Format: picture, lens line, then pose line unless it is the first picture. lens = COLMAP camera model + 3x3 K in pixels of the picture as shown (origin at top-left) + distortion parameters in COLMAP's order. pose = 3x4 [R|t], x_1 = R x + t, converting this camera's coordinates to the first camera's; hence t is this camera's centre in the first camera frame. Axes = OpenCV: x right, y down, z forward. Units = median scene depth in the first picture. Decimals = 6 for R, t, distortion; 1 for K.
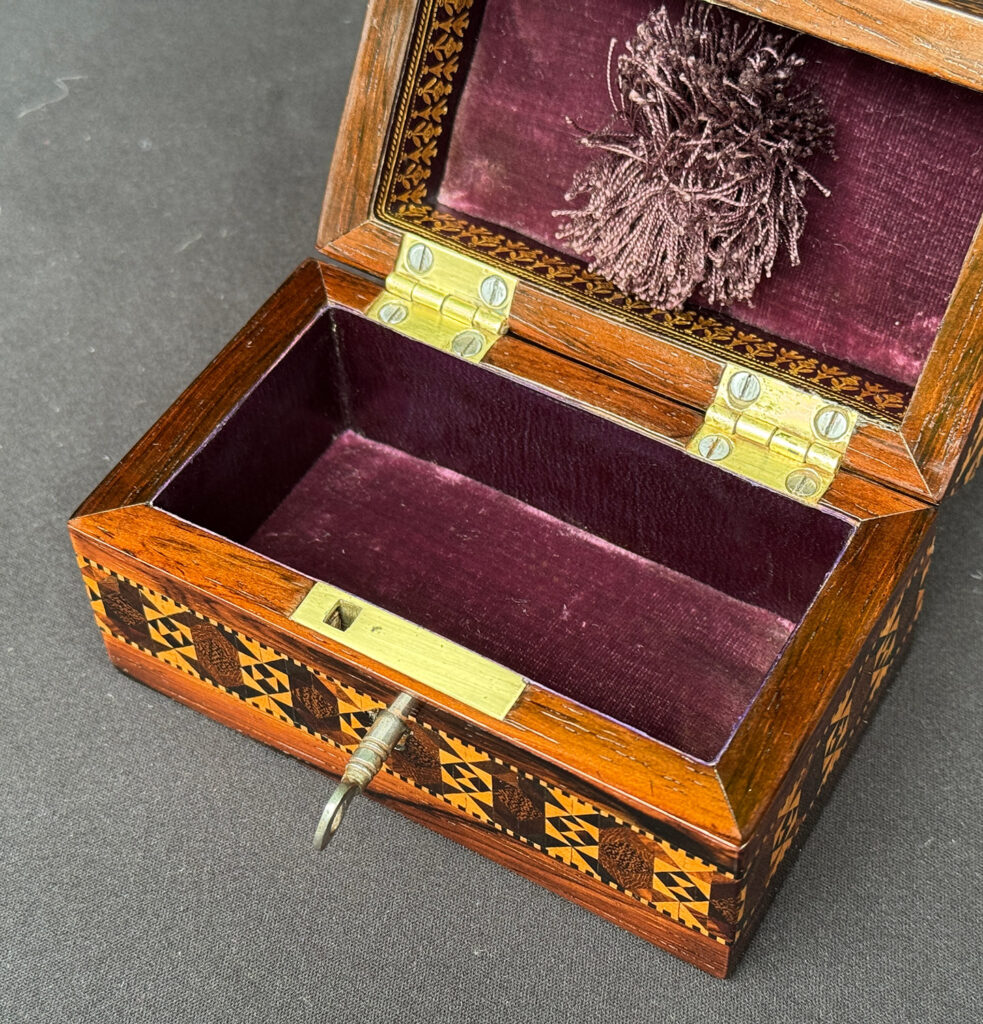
lens RADIAL K [[2051.1, 0, 466.0], [0, 2051.1, 535.9], [0, 0, 1]] dist [0.153044, -0.168593]
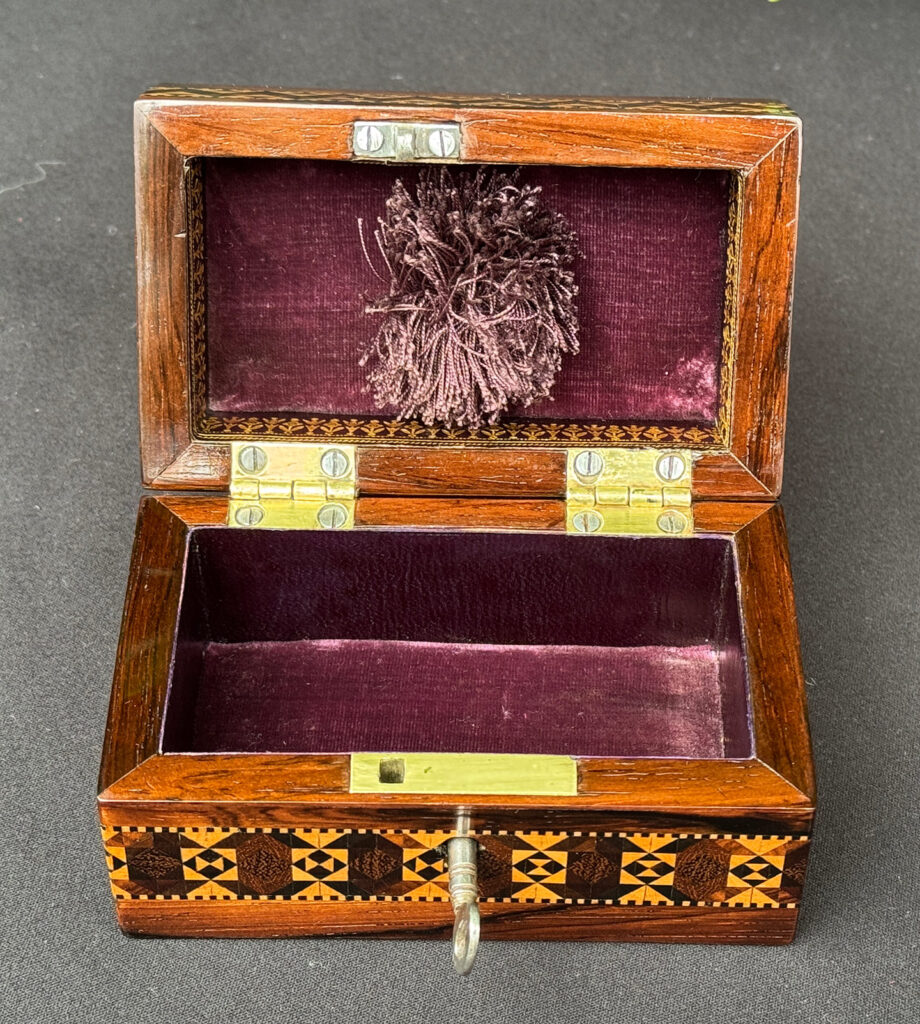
lens RADIAL K [[2462.7, 0, 505.0], [0, 2462.7, 487.9], [0, 0, 1]] dist [0.095527, 0.889062]
pose [[0.858669, -0.334170, 0.388609, -0.446934], [0.370958, 0.928405, -0.021320, -0.048739], [-0.353662, 0.162465, 0.921156, -0.245561]]
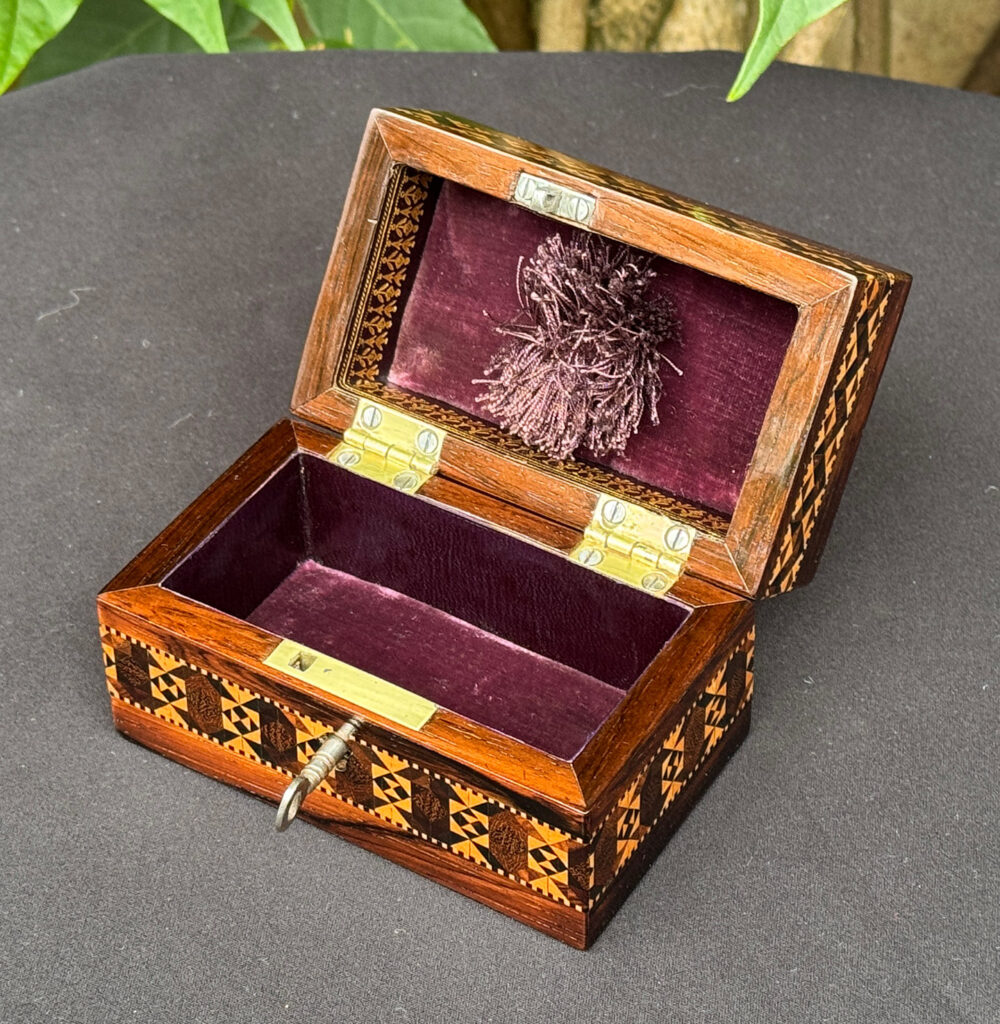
lens RADIAL K [[3019.5, 0, 447.7], [0, 3019.5, 435.6], [0, 0, 1]] dist [0.128923, 0.673447]
pose [[0.999641, 0.025744, -0.007435, 0.042904], [-0.026712, 0.979423, -0.200042, 0.272359], [0.002132, 0.200169, 0.979759, -0.912540]]
